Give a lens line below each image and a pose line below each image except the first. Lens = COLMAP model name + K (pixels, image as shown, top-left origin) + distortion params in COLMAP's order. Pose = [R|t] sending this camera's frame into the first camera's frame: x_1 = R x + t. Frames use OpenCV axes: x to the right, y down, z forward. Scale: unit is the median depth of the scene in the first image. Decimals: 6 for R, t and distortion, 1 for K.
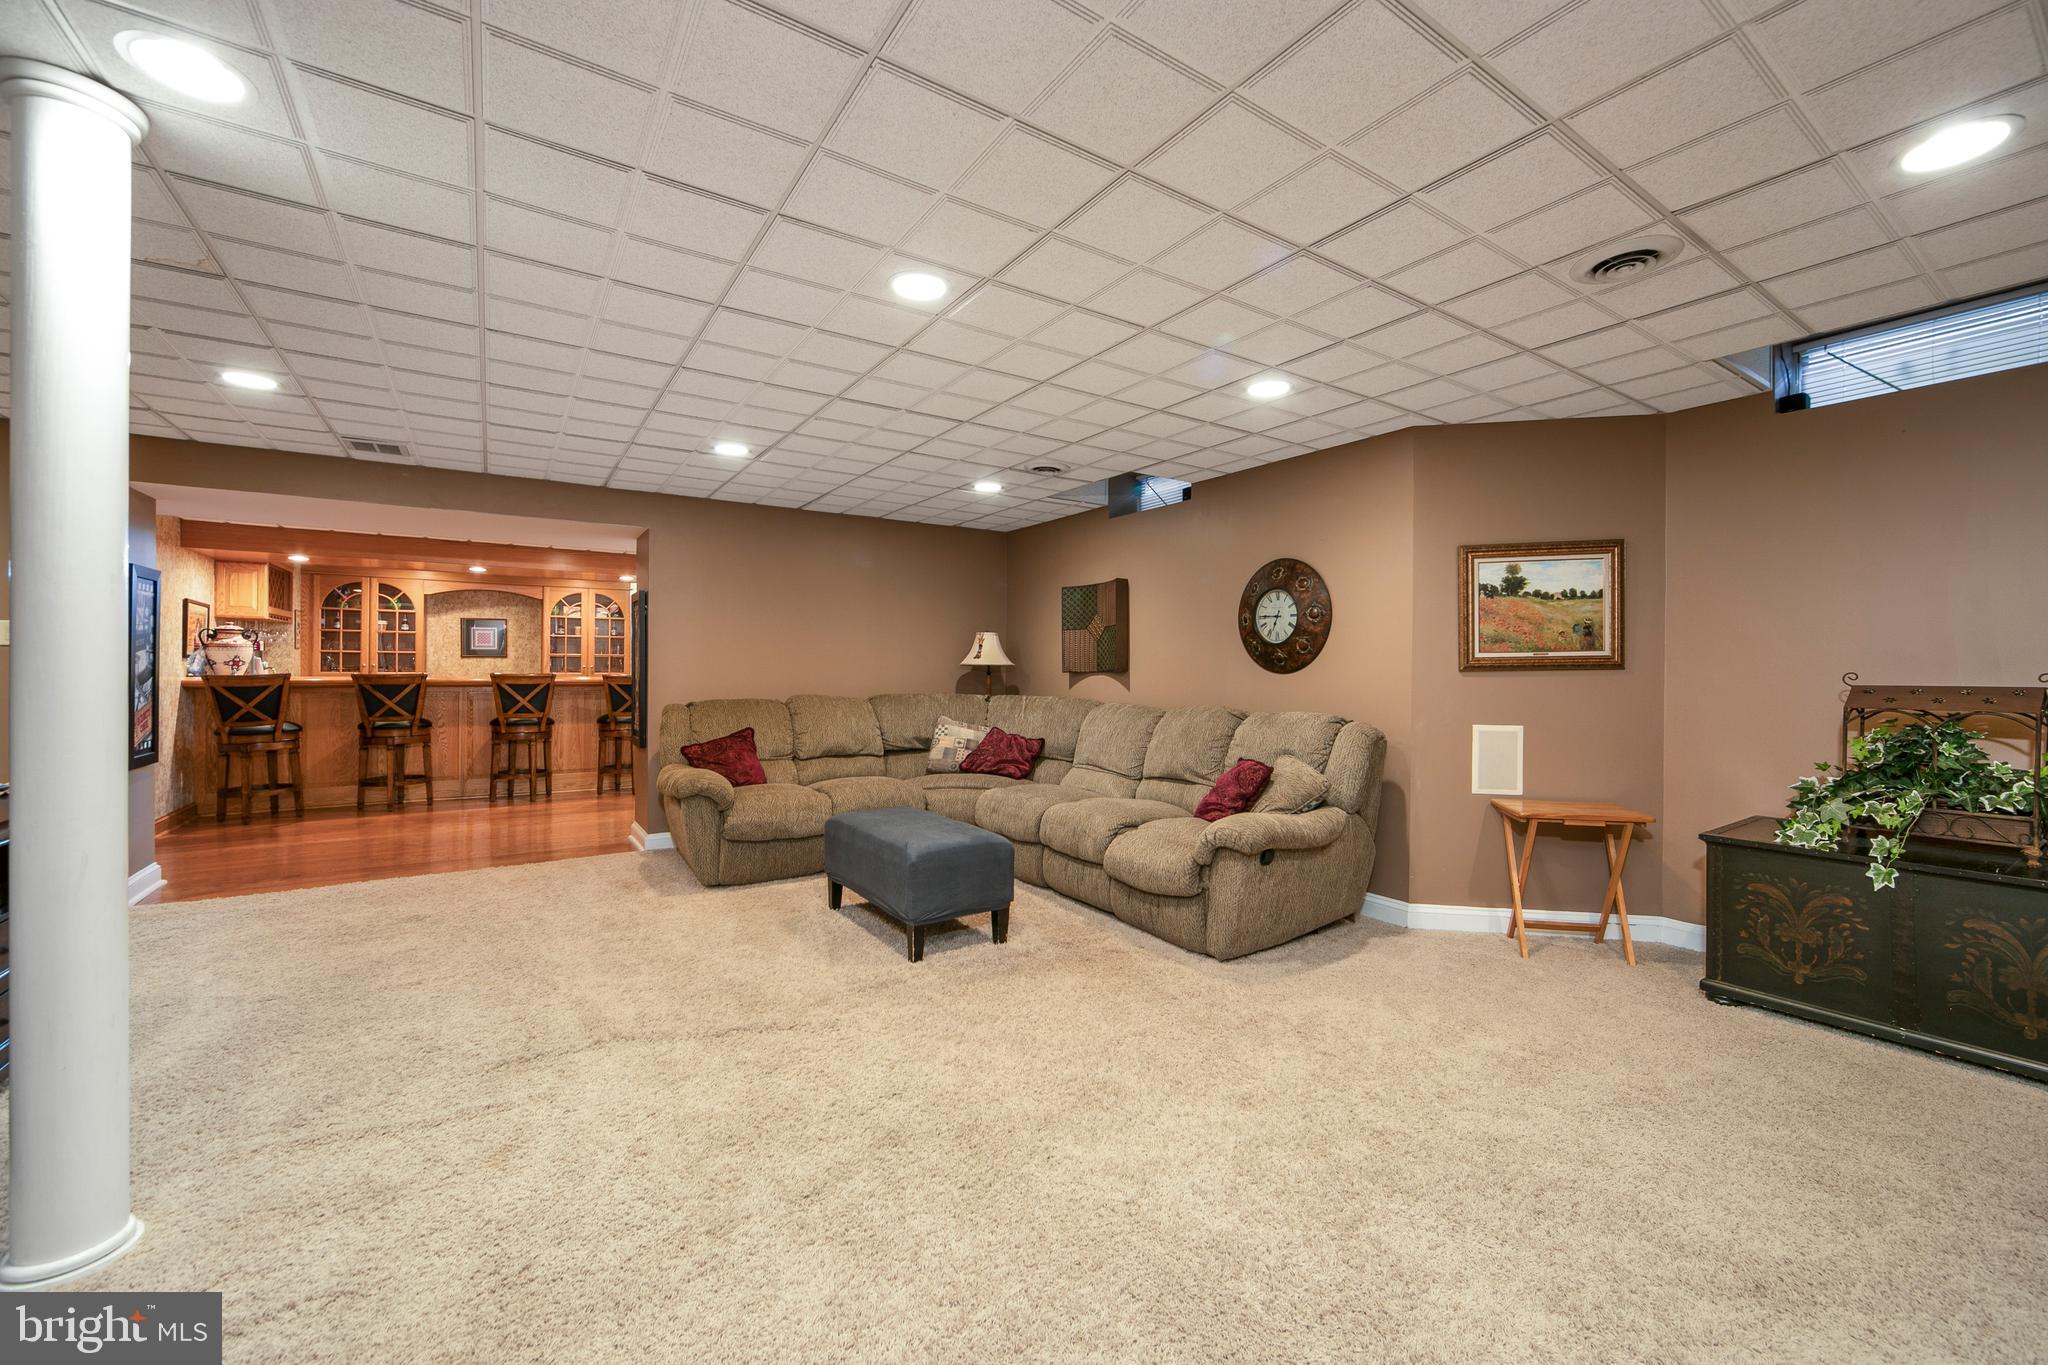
lens RADIAL K [[835.8, 0, 1018.7], [0, 835.8, 671.5], [0, 0, 1]] dist [0.001760, 0.000442]
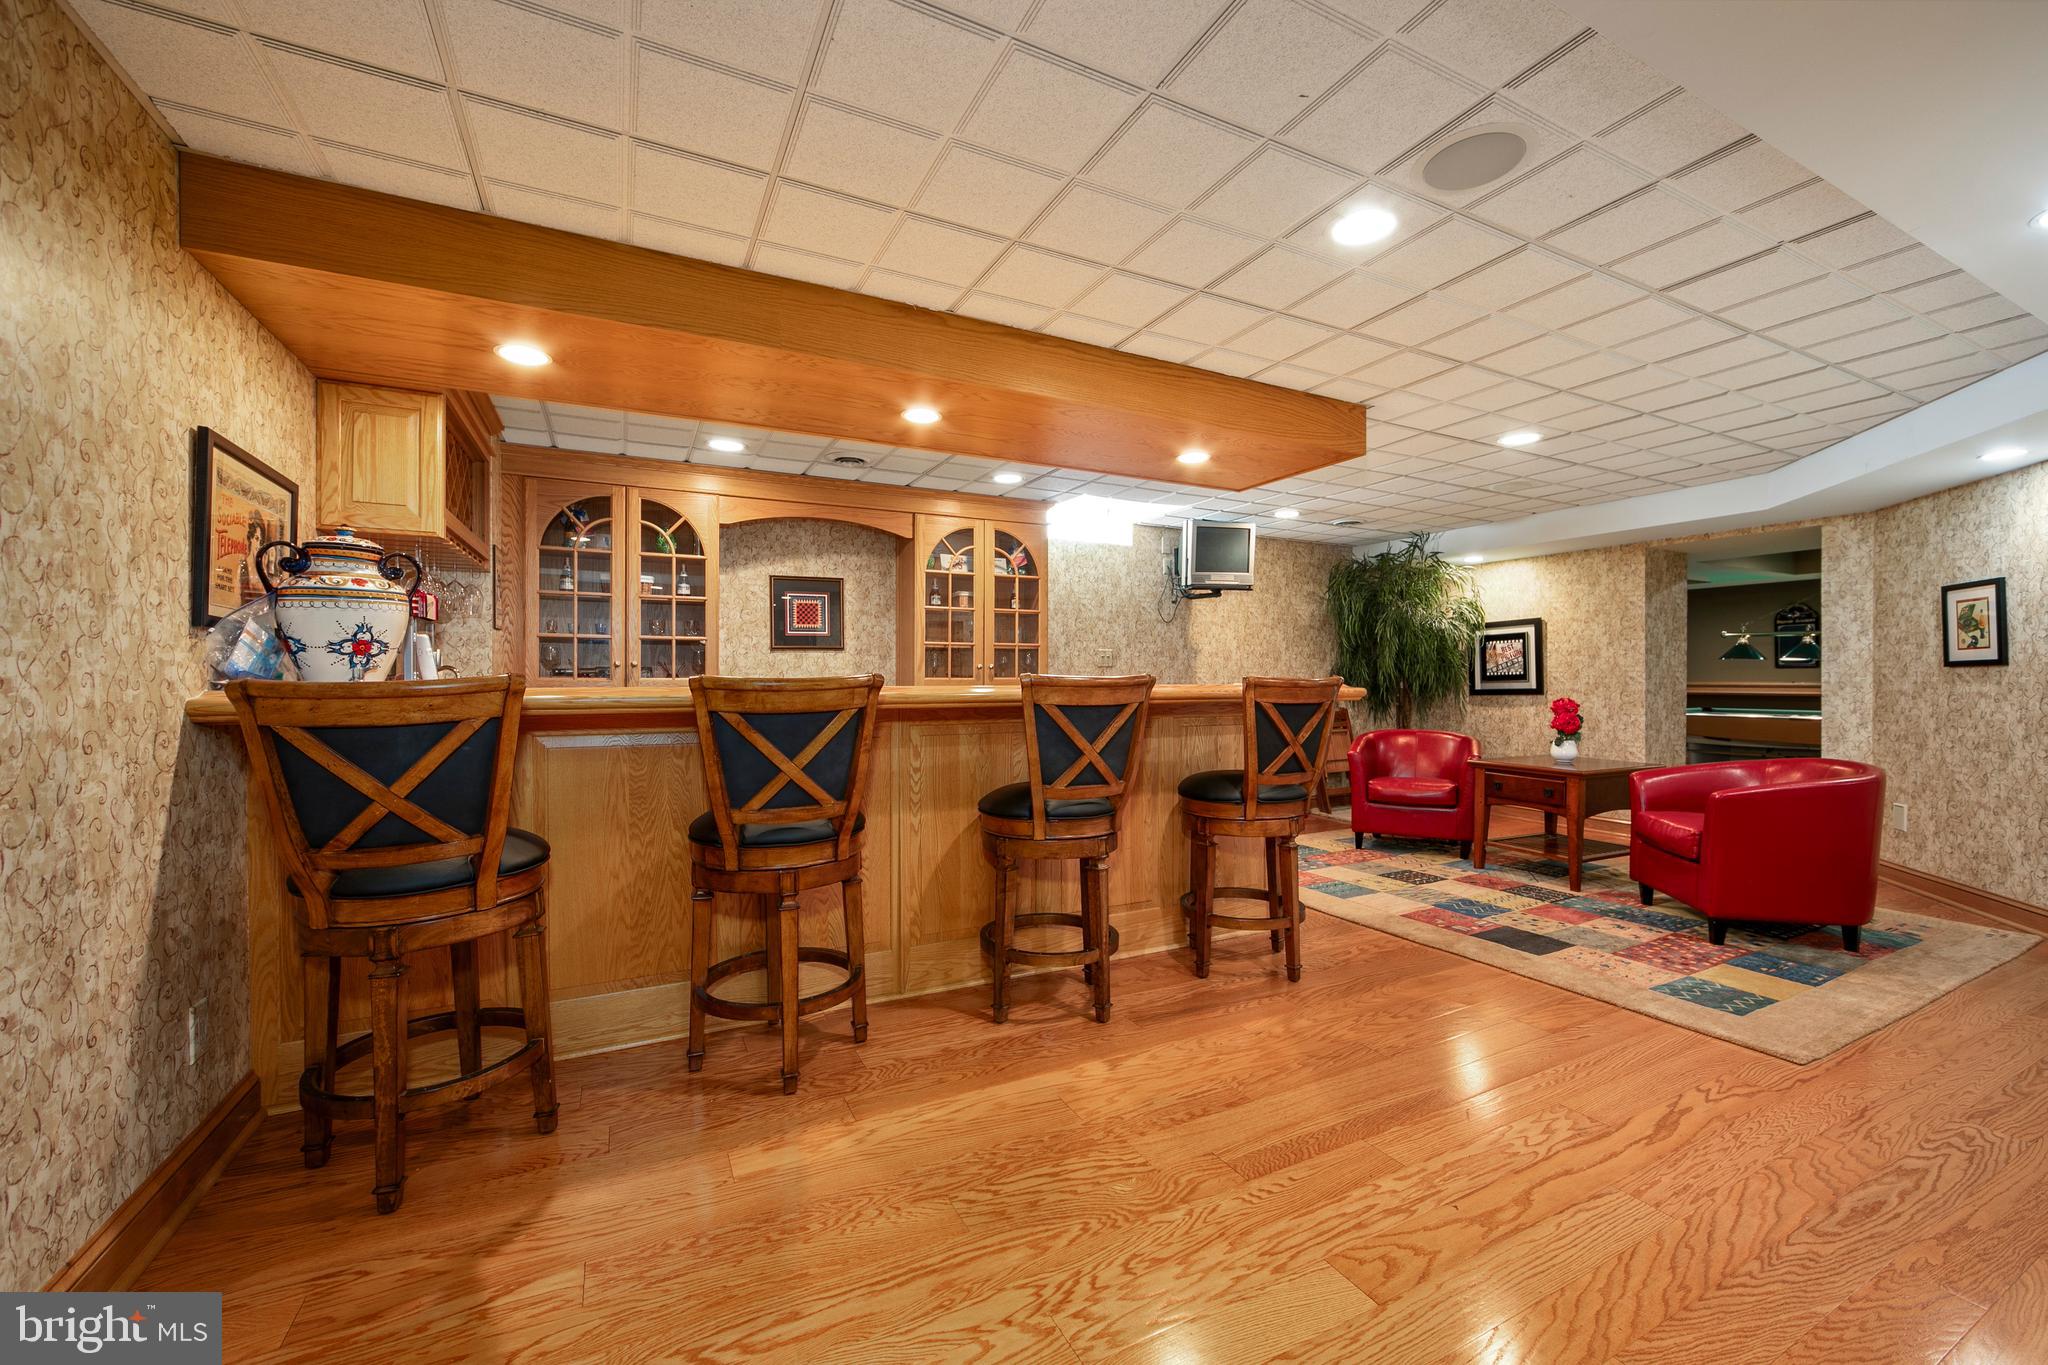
lens RADIAL K [[803.0, 0, 1000.6], [0, 803.0, 679.9], [0, 0, 1]] dist [-0.002598, 0.000052]
pose [[0.993598, -0.005938, -0.112814, -0.607323], [0.006013, 0.999982, 0.000327, 0.004001], [0.112810, -0.001004, 0.993616, 0.668747]]
